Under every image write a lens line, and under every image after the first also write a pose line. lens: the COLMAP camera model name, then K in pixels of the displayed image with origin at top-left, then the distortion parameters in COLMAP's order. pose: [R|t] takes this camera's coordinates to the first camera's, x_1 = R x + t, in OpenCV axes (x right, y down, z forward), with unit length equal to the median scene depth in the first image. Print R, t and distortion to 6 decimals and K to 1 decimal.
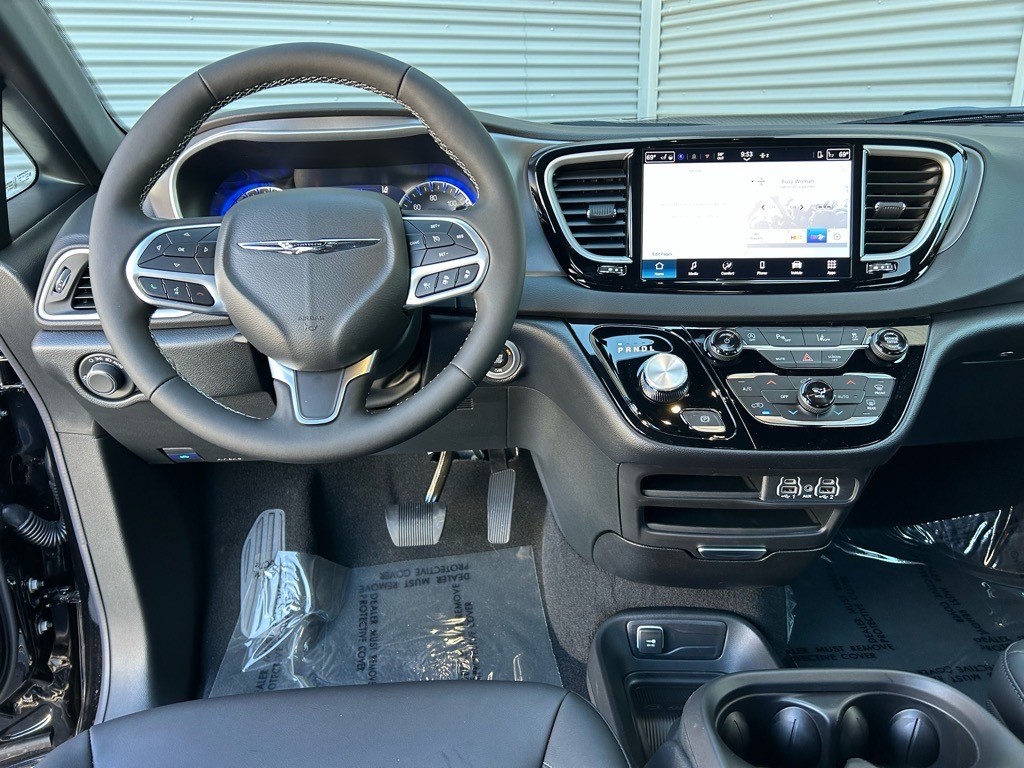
lens RADIAL K [[773.5, 0, 522.6], [0, 773.5, 390.1], [0, 0, 1]] dist [0.043790, -0.062598]
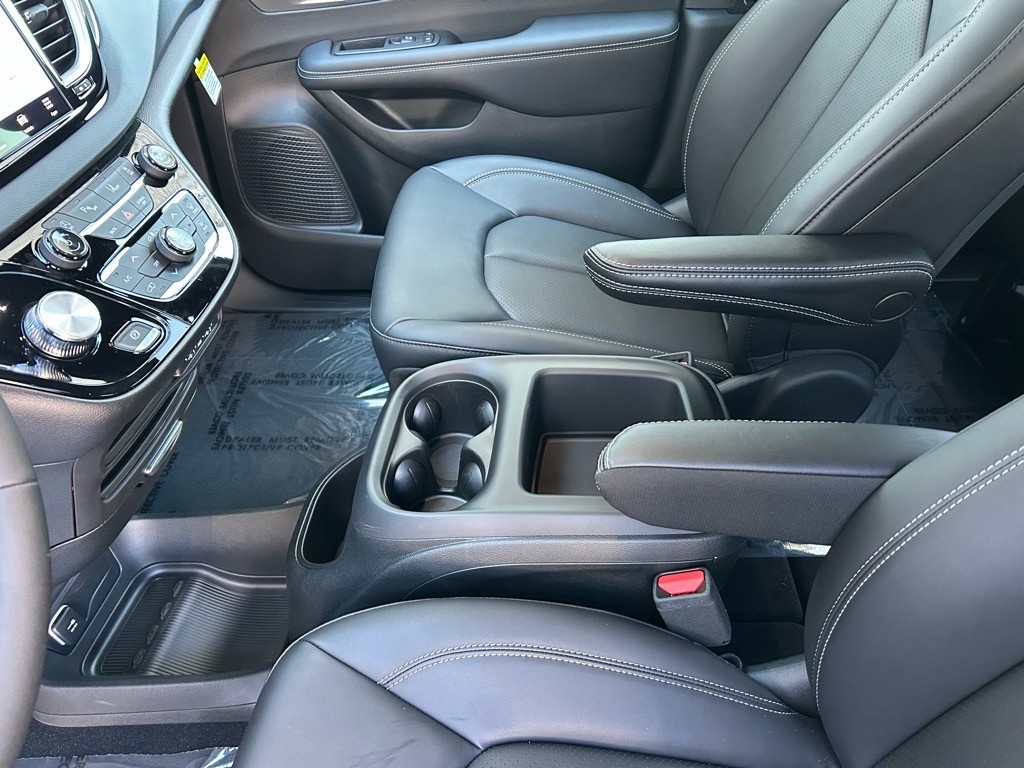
lens RADIAL K [[773.5, 0, 512.0], [0, 773.5, 399.4], [0, 0, 1]] dist [0.043790, -0.062598]
pose [[0.089093, -0.643382, 0.760343, -0.373705], [0.351053, 0.734676, 0.580528, -0.234212], [-0.932107, 0.215200, 0.291316, 0.375126]]
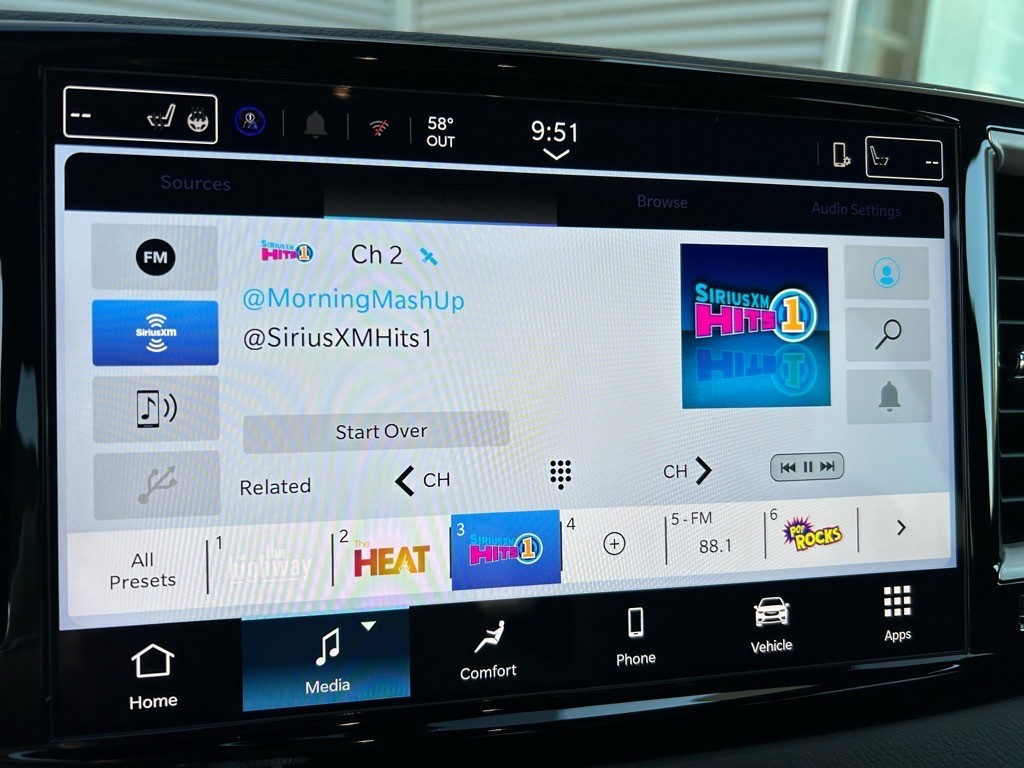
lens RADIAL K [[773.5, 0, 487.9], [0, 773.5, 375.0], [0, 0, 1]] dist [0.043790, -0.062598]
pose [[0.964121, -0.010555, 0.265254, 0.208230], [0.025791, 0.998206, -0.054025, -0.220670], [-0.264208, 0.058928, 0.962664, 0.789507]]
